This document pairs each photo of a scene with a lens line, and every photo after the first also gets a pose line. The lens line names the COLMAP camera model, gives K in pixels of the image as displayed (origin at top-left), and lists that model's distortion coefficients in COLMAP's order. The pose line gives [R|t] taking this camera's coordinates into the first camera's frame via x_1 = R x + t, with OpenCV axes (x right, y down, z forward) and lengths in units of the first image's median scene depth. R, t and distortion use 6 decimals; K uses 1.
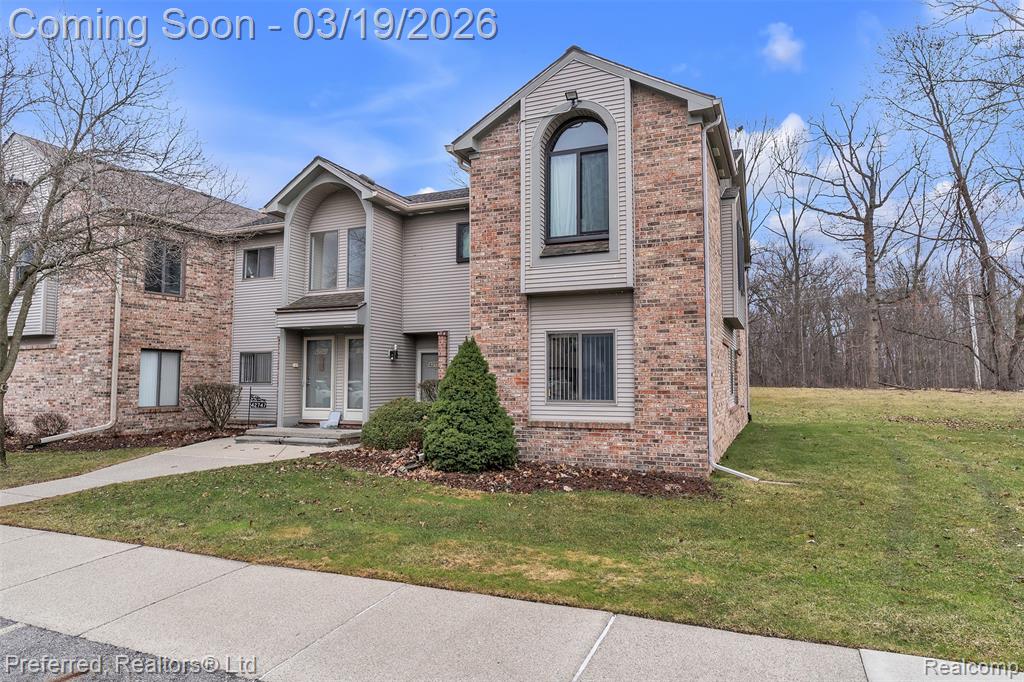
lens RADIAL K [[599.6, 0, 511.3], [0, 599.6, 353.5], [0, 0, 1]] dist [-0.024190, -0.000052]
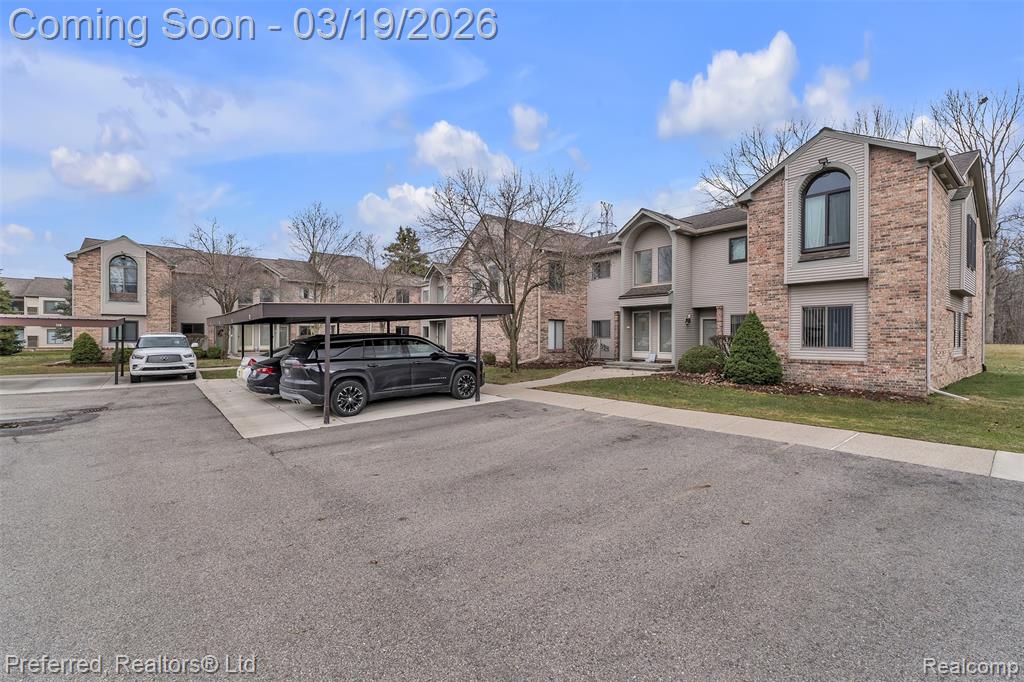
lens RADIAL K [[435.2, 0, 512.0], [0, 435.2, 341.0], [0, 0, 1]] dist [-0.001313, 0.000431]
pose [[0.889693, 0.007033, -0.456504, -0.103444], [0.016373, 0.998747, 0.047297, -0.009737], [0.456265, -0.049554, 0.888463, -0.442418]]
